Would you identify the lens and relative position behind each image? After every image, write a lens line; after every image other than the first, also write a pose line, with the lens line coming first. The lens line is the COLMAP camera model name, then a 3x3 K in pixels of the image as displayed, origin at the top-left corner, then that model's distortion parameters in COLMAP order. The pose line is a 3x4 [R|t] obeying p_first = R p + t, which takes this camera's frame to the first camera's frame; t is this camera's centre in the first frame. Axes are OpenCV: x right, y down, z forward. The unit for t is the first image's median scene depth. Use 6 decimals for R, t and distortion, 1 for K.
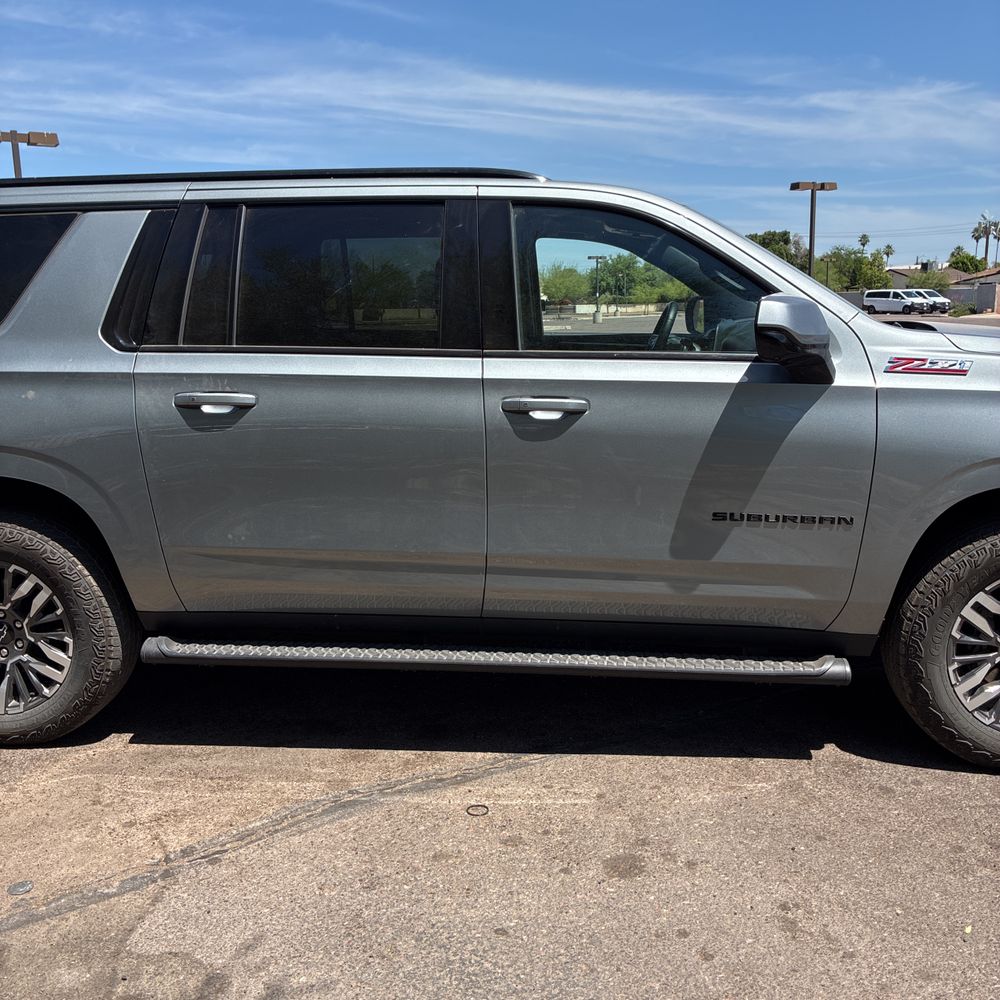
lens RADIAL K [[1015.1, 0, 483.8], [0, 1015.1, 498.8], [0, 0, 1]] dist [0.014910, -0.002872]
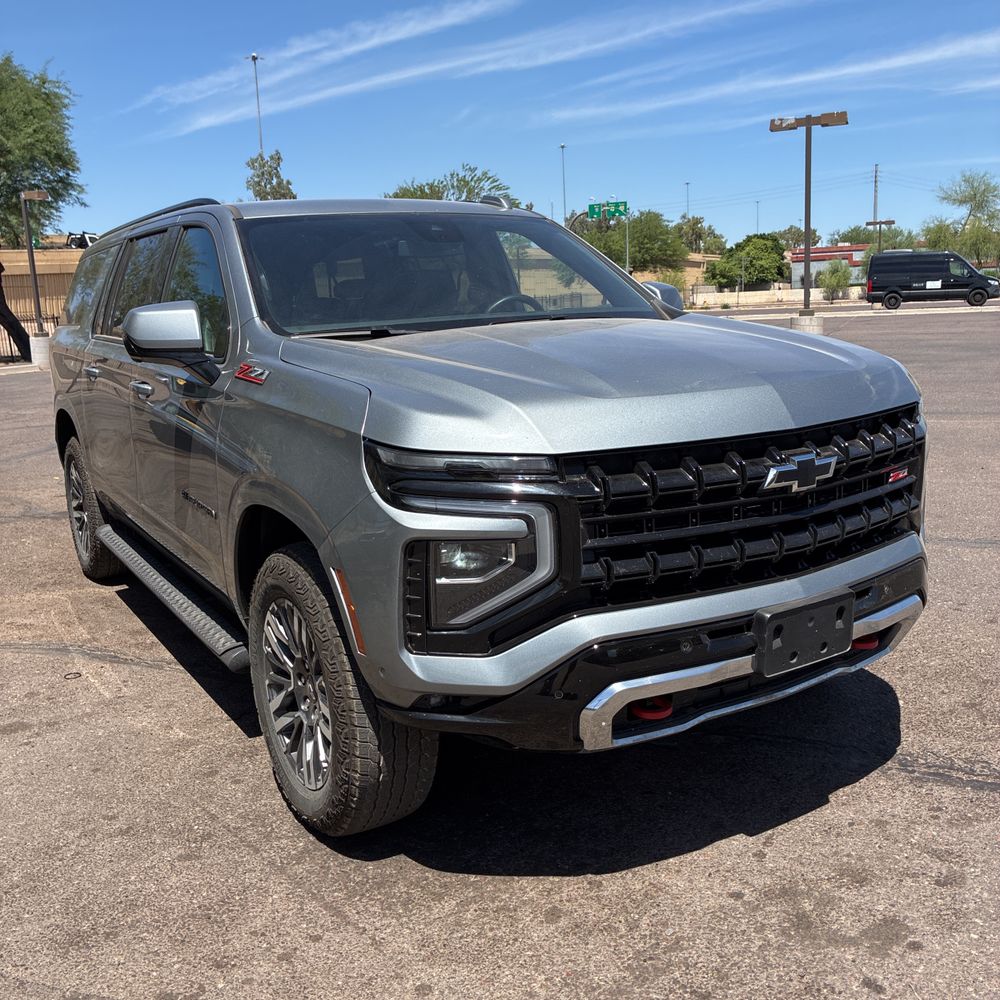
lens RADIAL K [[1016.7, 0, 501.9], [0, 1016.7, 485.4], [0, 0, 1]] dist [0.013377, 0.003777]
pose [[0.604614, 0.138375, -0.784407, 1.344102], [-0.119405, 0.989412, 0.082503, -0.130405], [0.787518, 0.043780, 0.614735, 0.567809]]
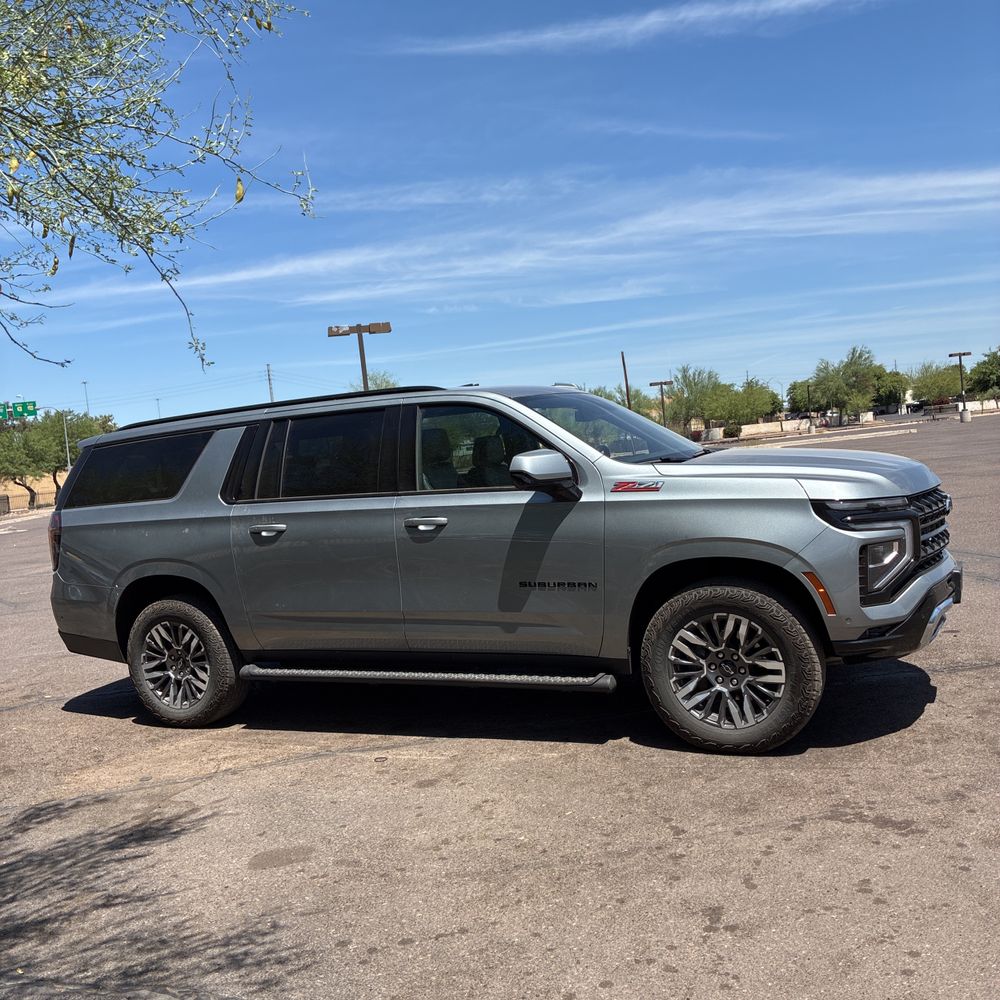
lens RADIAL K [[1015.1, 0, 483.8], [0, 1015.1, 498.8], [0, 0, 1]] dist [0.014910, -0.002872]
pose [[0.929761, -0.057749, -0.363606, 0.769191], [0.014970, 0.992734, -0.119391, 0.073375], [0.367859, 0.105562, 0.923870, -0.543032]]
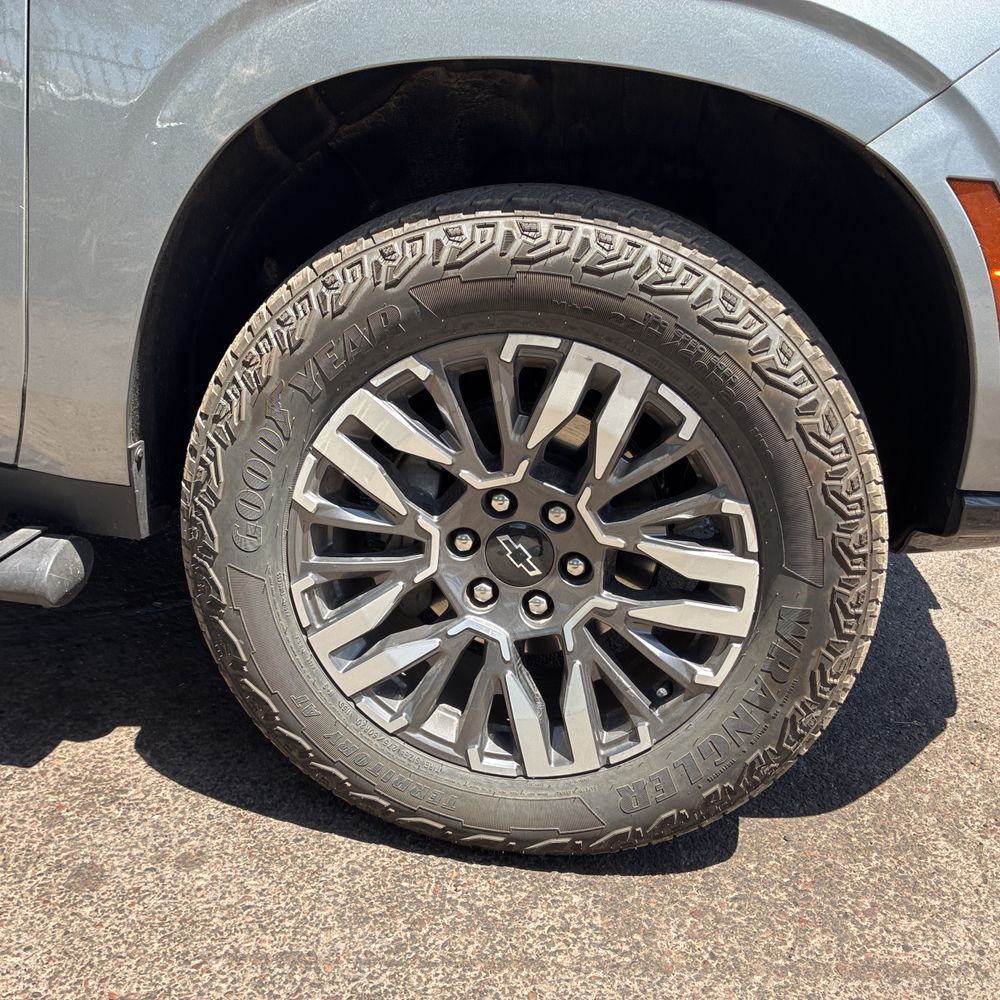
lens RADIAL K [[1015.1, 0, 483.8], [0, 1015.1, 498.8], [0, 0, 1]] dist [0.014910, -0.002872]
pose [[0.996602, 0.081346, -0.012946, 0.532551], [-0.078748, 0.987036, 0.139852, 0.074877], [0.024154, -0.138357, 0.990088, 0.628453]]
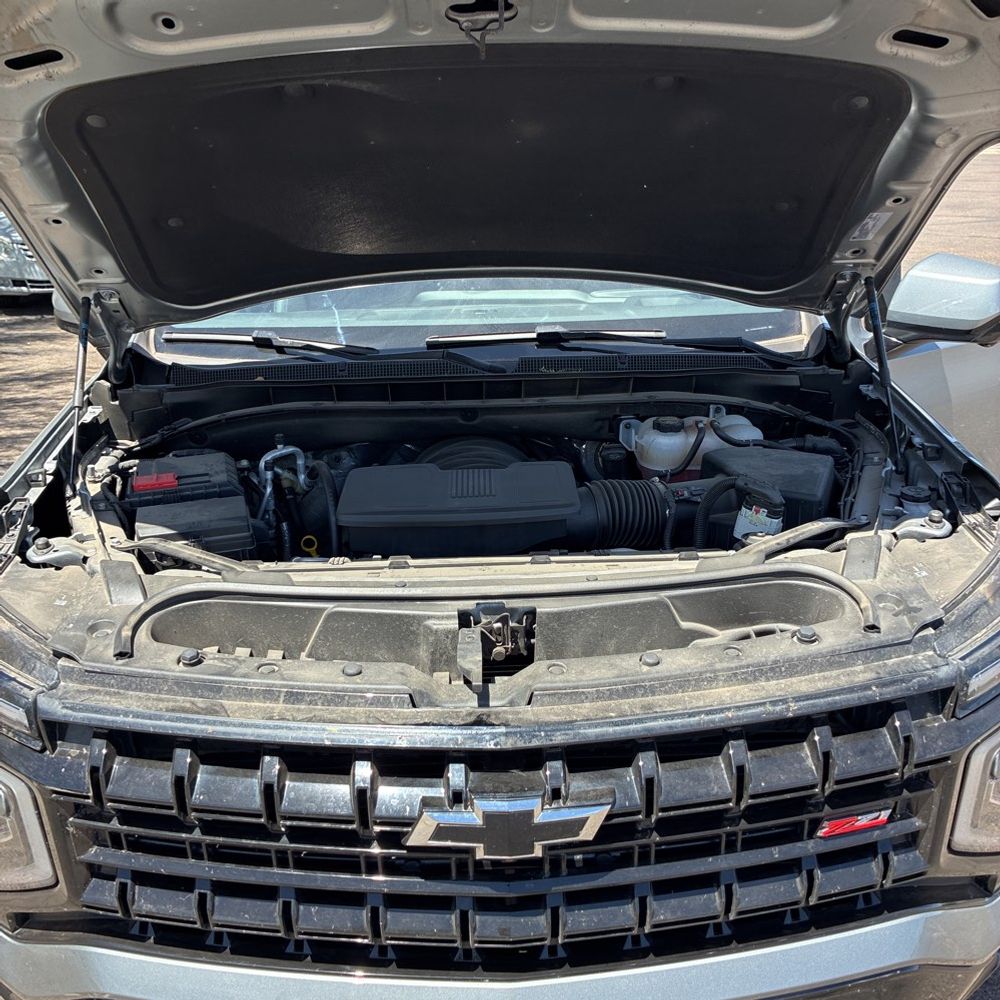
lens RADIAL K [[1011.6, 0, 479.0], [0, 1011.6, 482.0], [0, 0, 1]] dist [0.008111, 0.022082]
pose [[0.114451, 0.354166, -0.928153, 1.188981], [-0.163123, 0.928311, 0.334111, -0.361021], [0.979945, 0.113164, 0.164019, 1.138940]]
